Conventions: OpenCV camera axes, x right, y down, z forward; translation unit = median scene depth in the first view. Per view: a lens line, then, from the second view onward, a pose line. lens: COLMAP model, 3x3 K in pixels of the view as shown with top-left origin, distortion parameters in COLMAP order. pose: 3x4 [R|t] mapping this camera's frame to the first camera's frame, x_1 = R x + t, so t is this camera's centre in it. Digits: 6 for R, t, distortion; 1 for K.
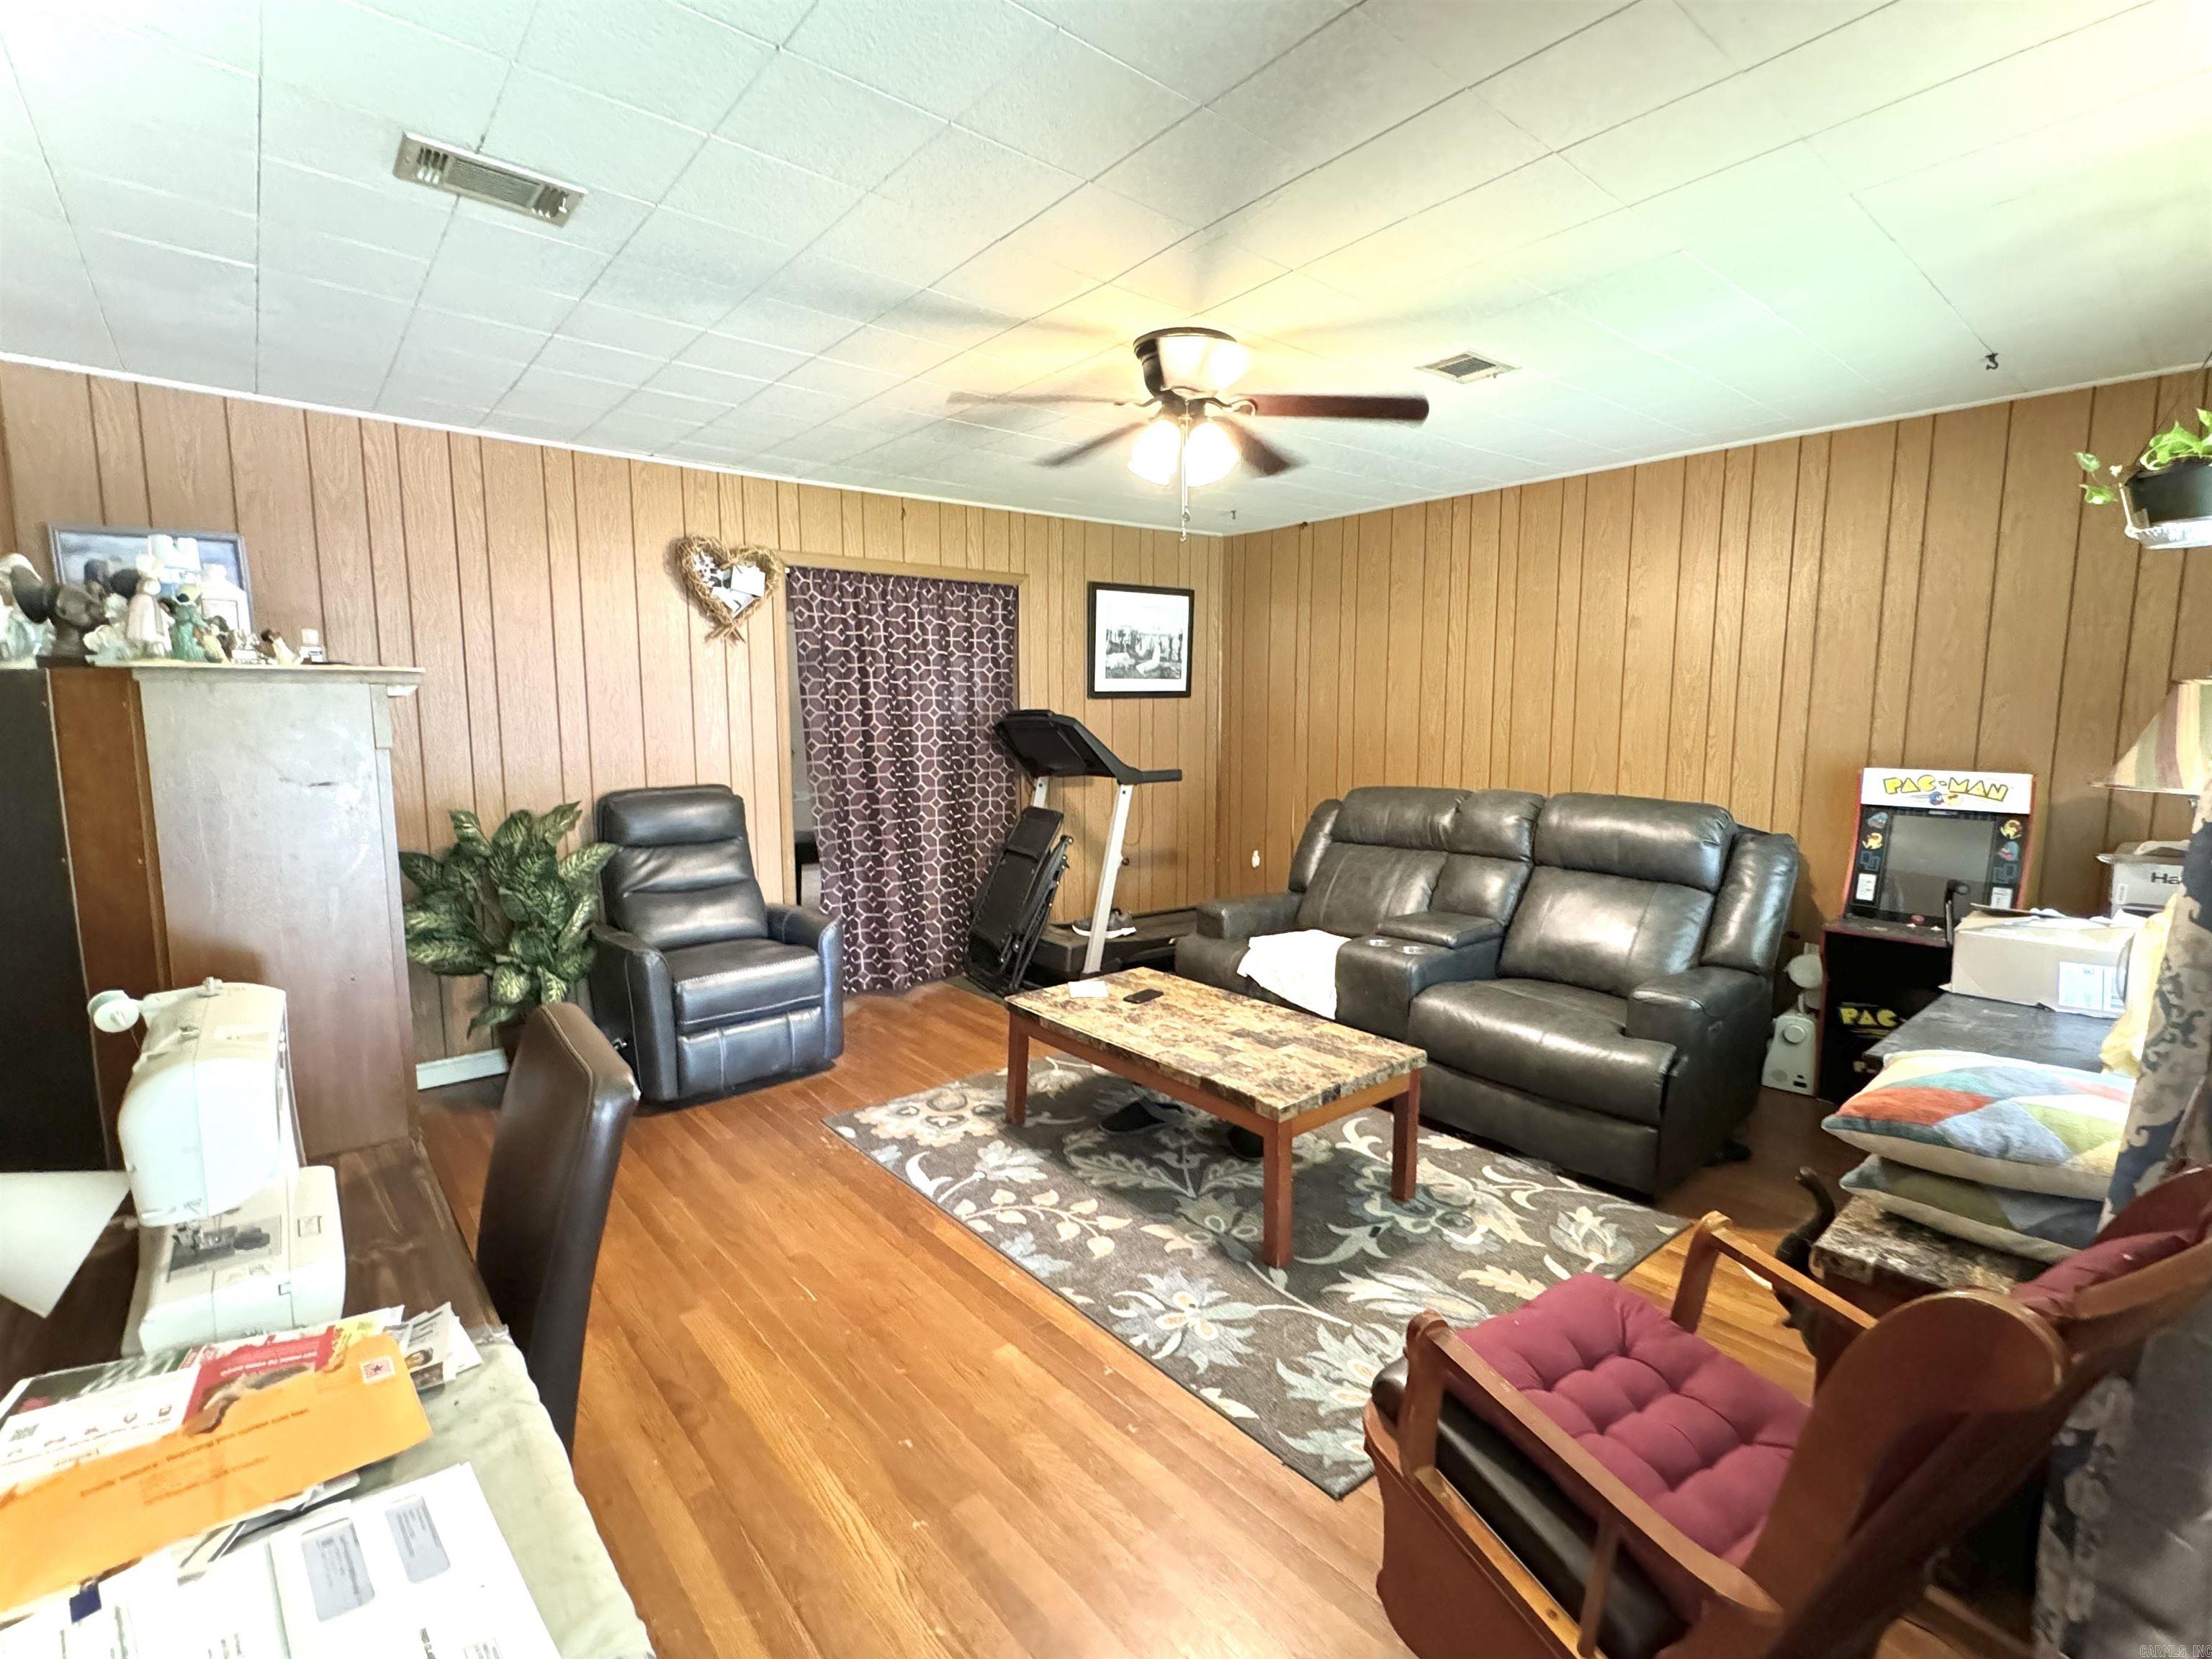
lens RADIAL K [[1009.9, 0, 1102.4], [0, 1009.9, 826.3], [0, 0, 1]] dist [-0.002260, 0.000330]
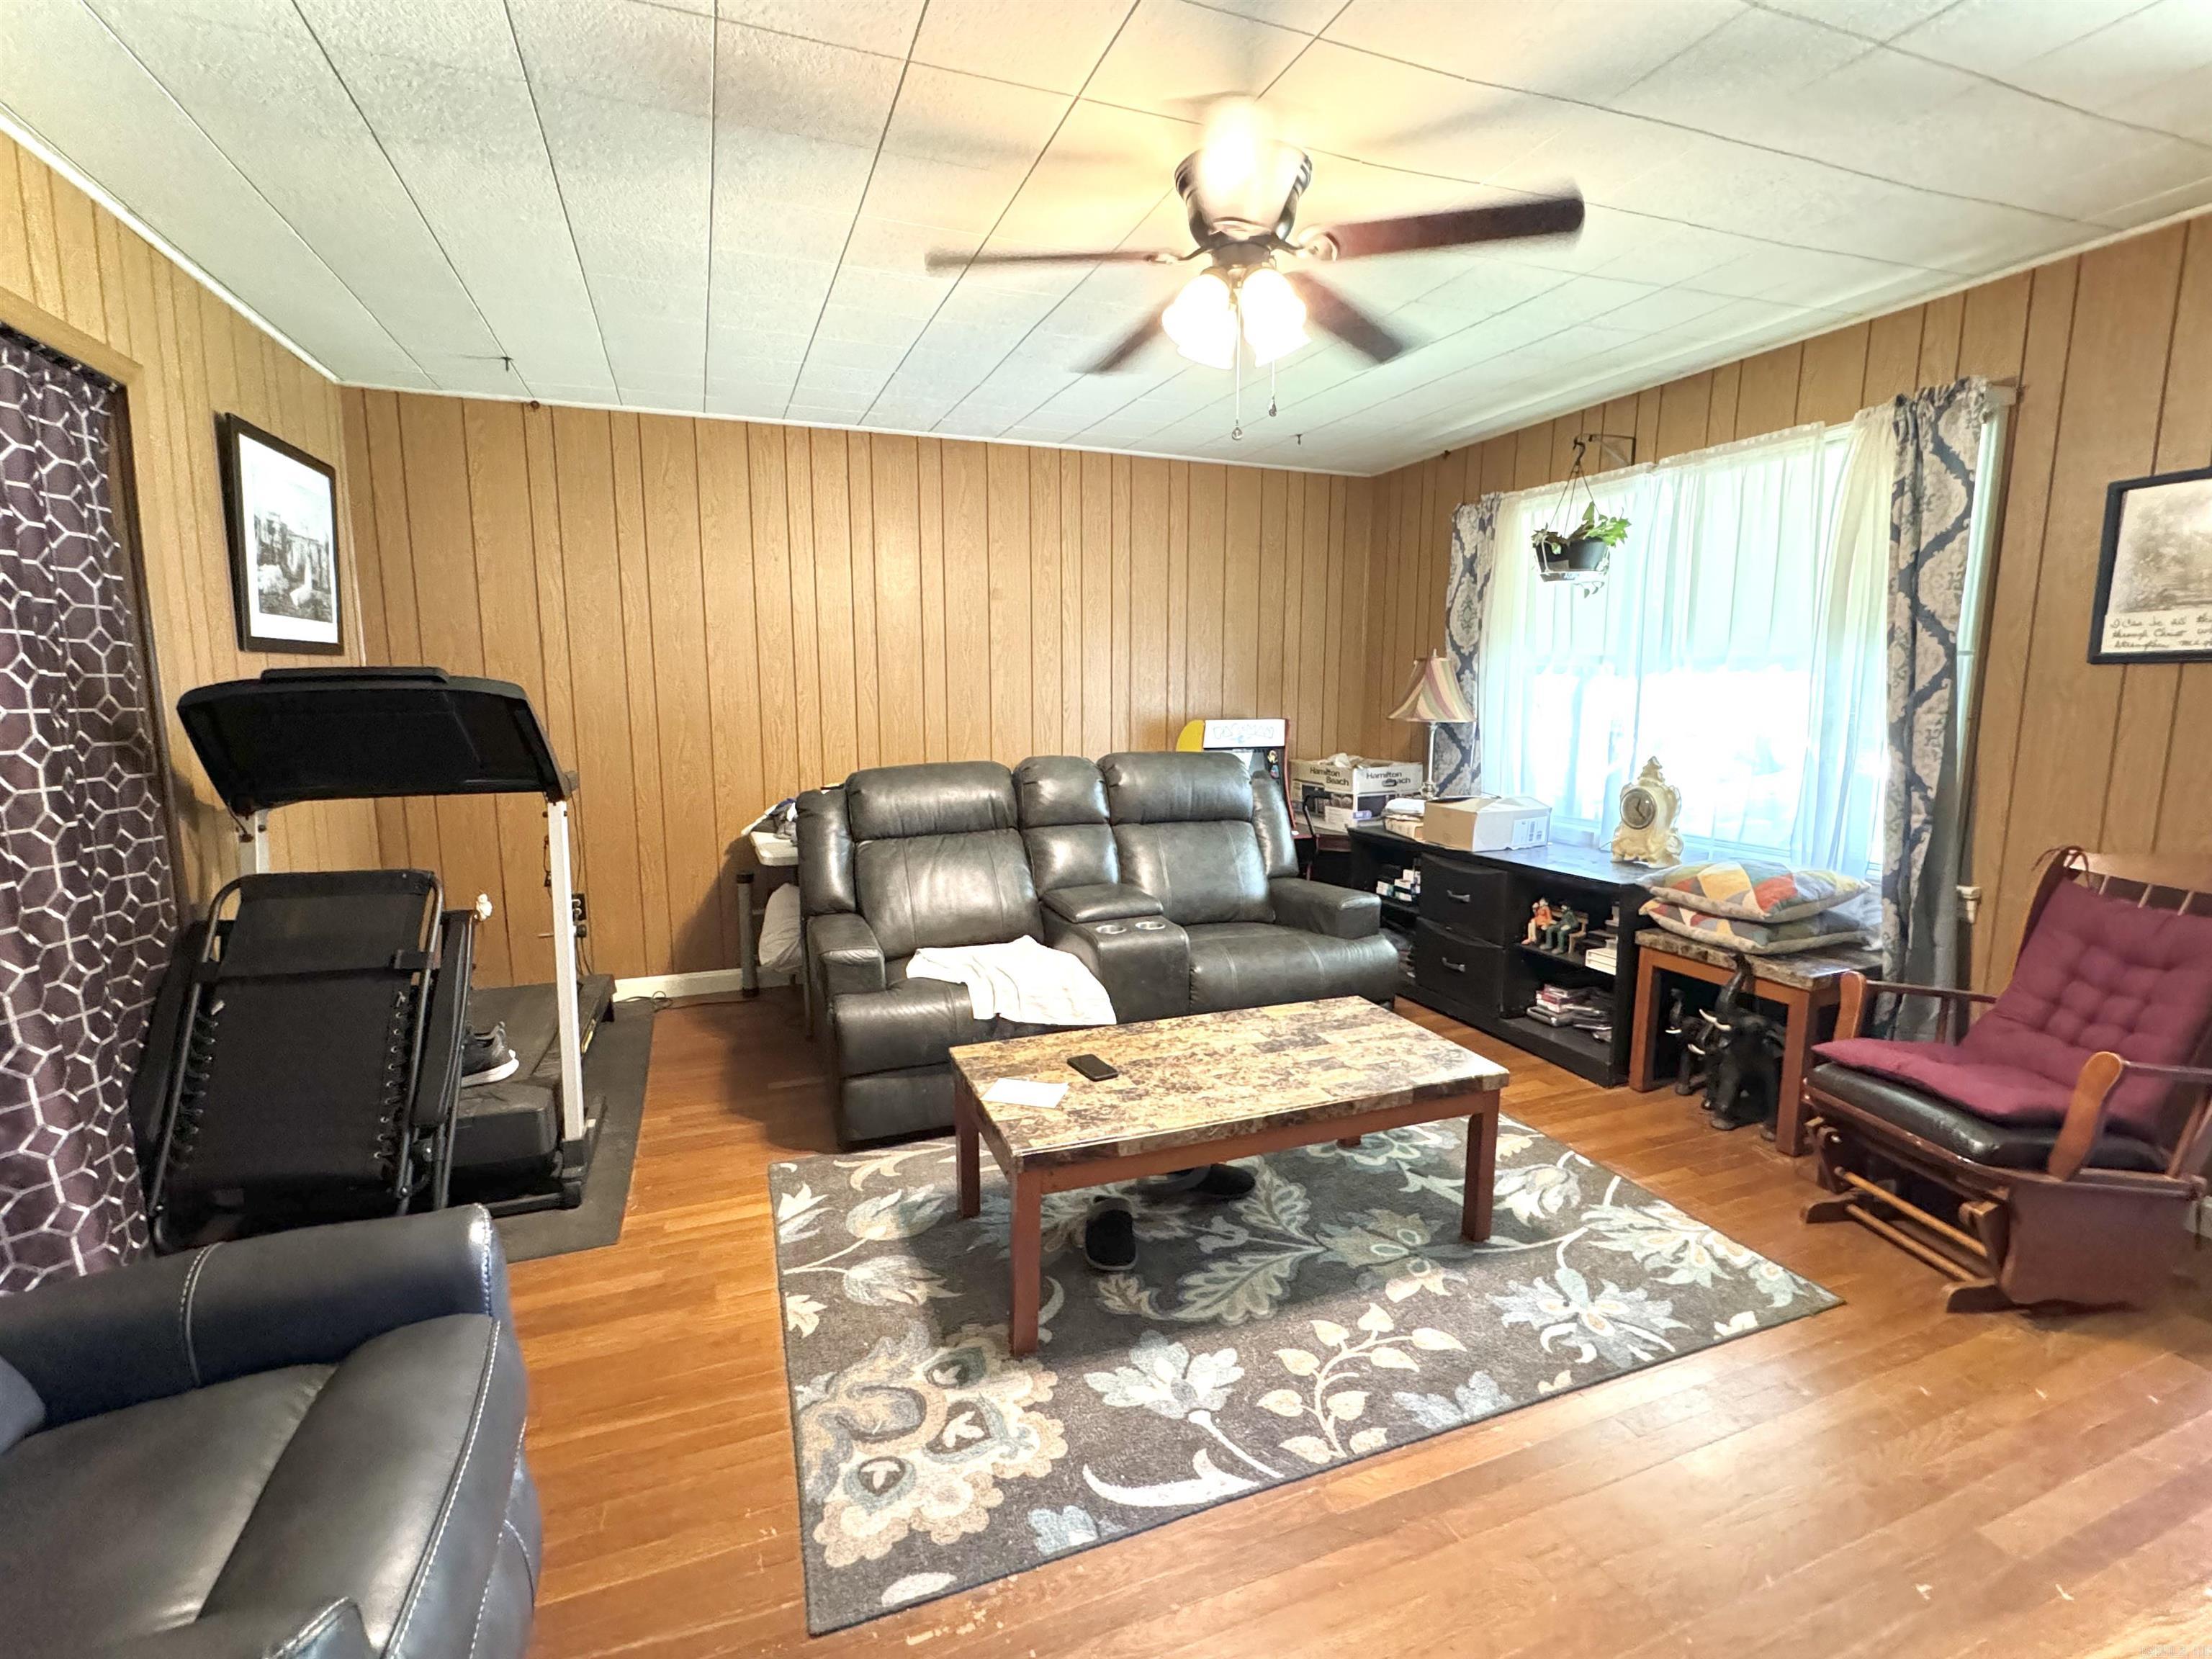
lens RADIAL K [[1009.9, 0, 1102.1], [0, 1009.9, 829.1], [0, 0, 1]] dist [-0.002260, 0.000330]
pose [[0.320730, -0.130038, 0.938202, -0.662315], [0.113105, 0.988701, 0.098372, -0.073933], [-0.940393, 0.074564, 0.331814, 0.815937]]
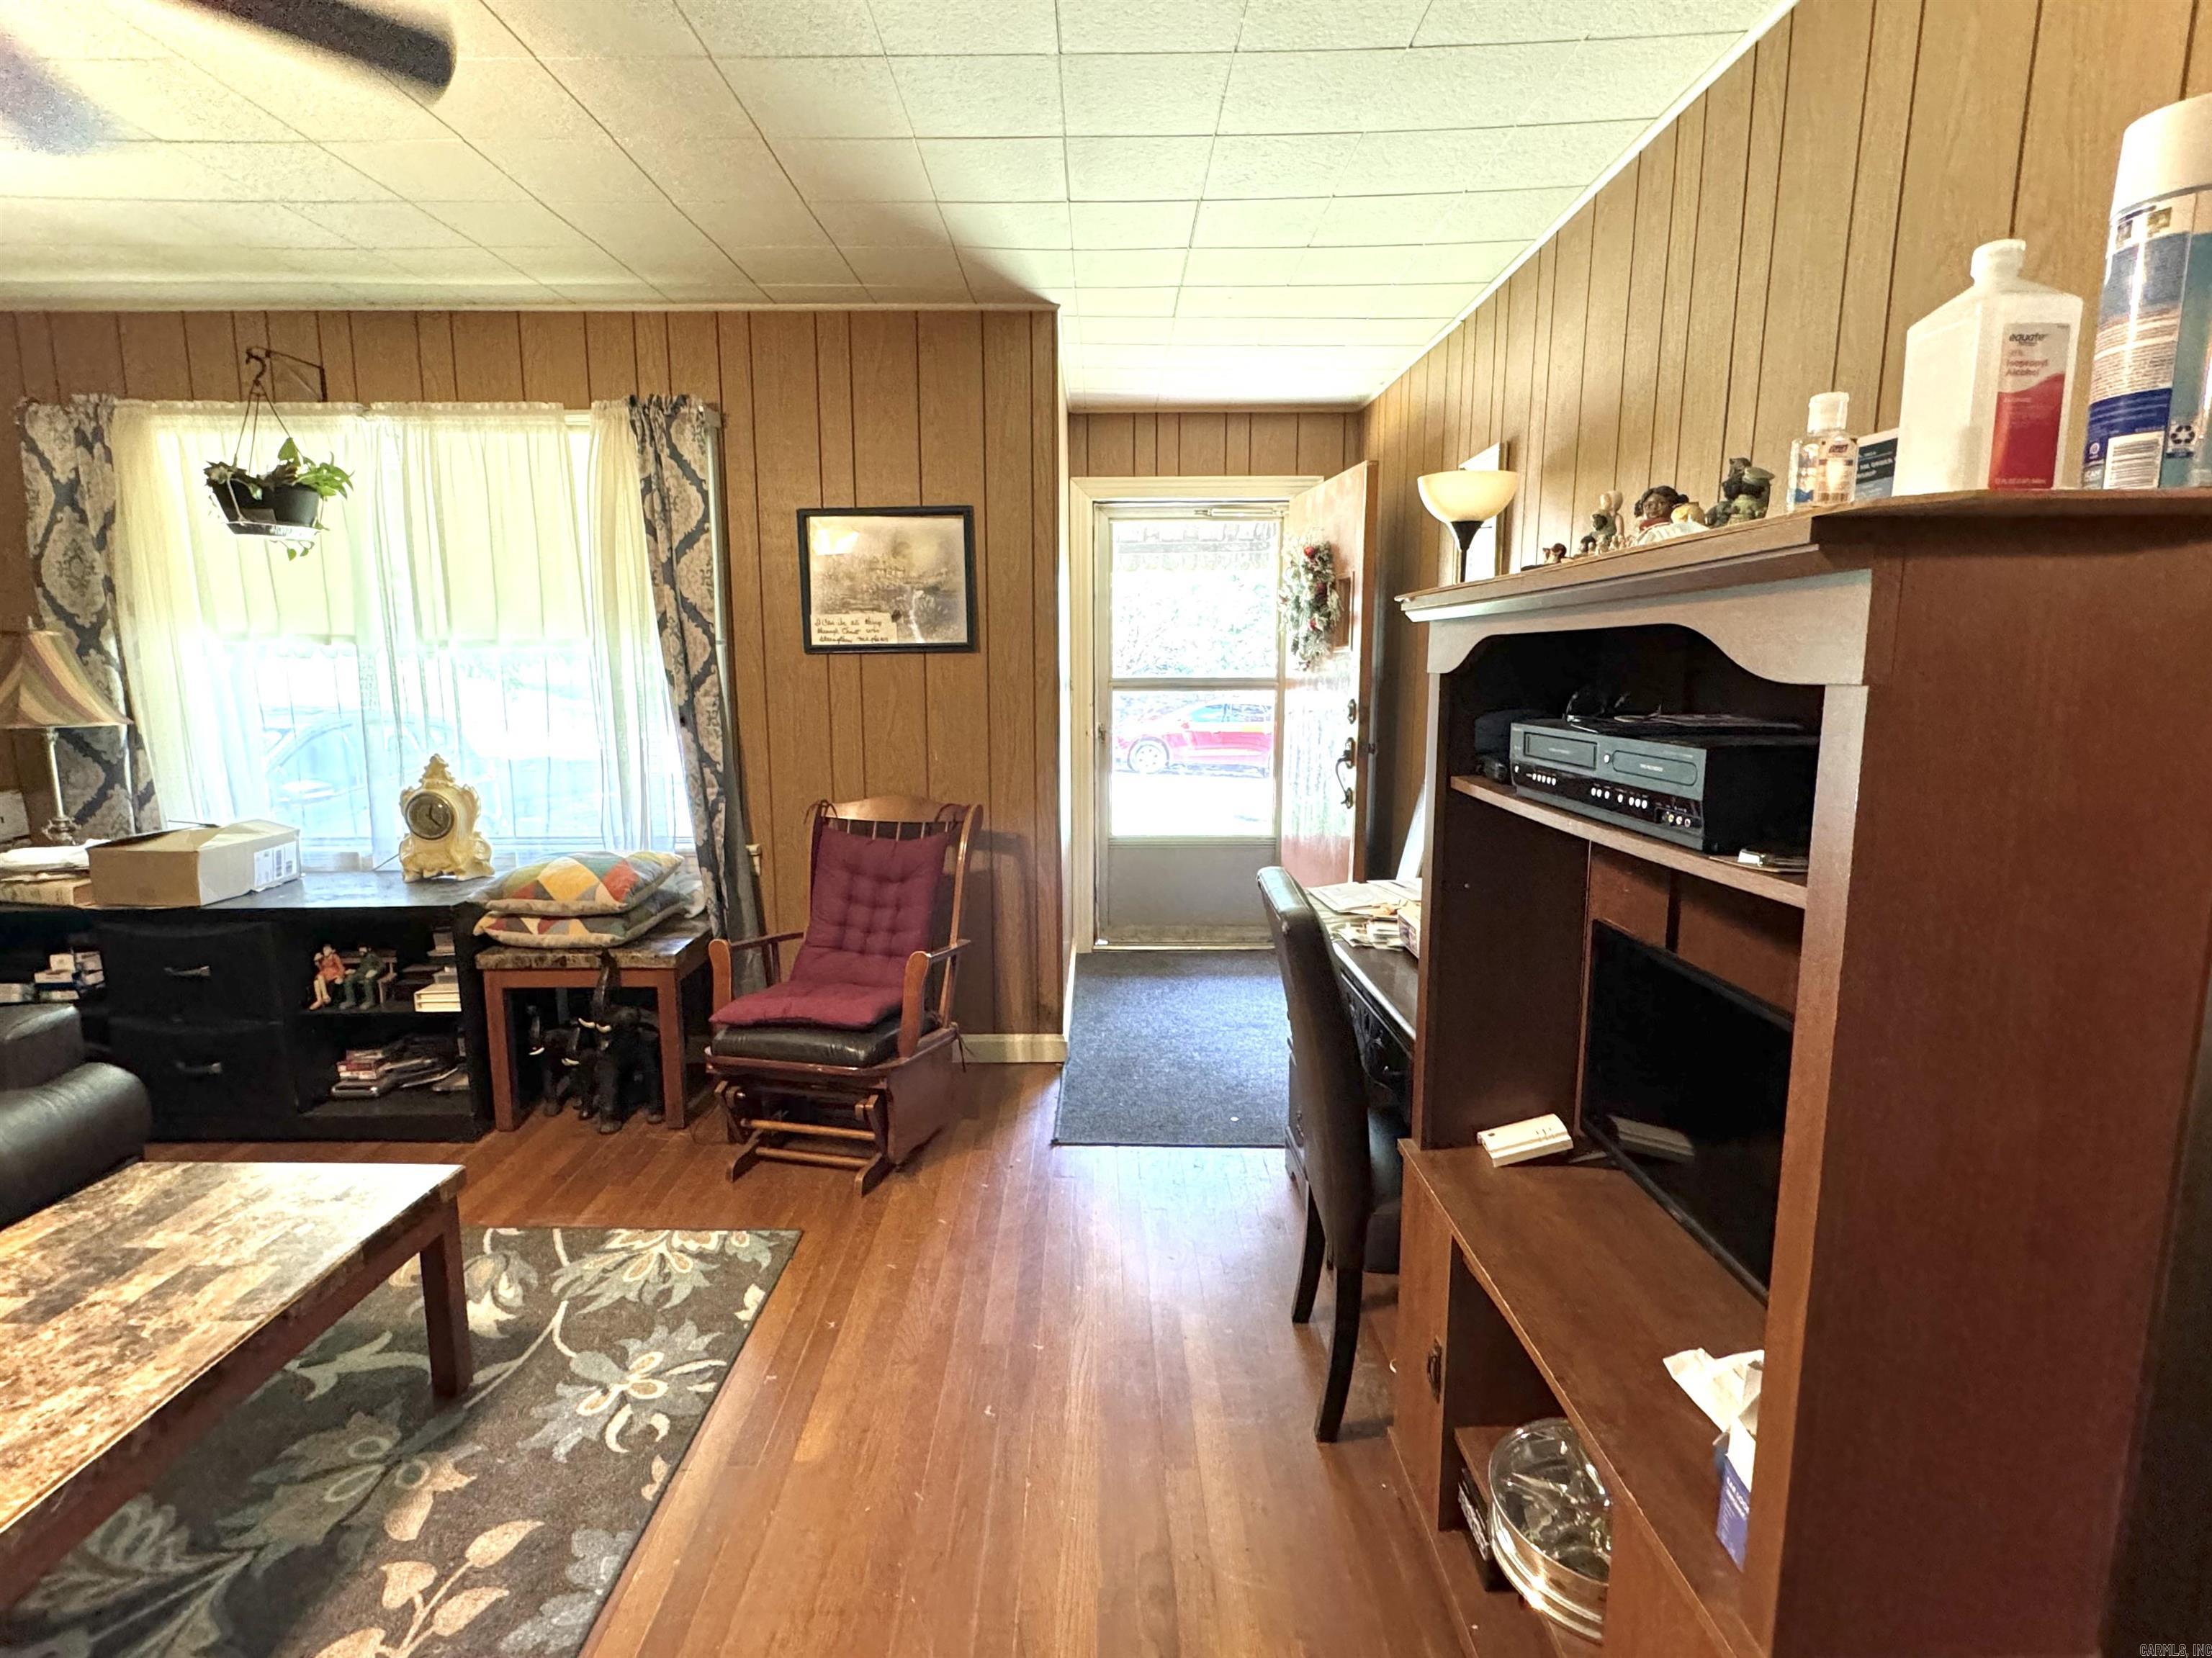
lens RADIAL K [[1063.7, 0, 1102.1], [0, 1063.7, 828.6], [0, 0, 1]] dist [-0.002898, 0.001305]
pose [[-0.768288, -0.093603, 0.633224, -0.544487], [0.080486, 0.967273, 0.240635, -0.099894], [-0.635024, 0.235842, -0.735610, 0.972998]]
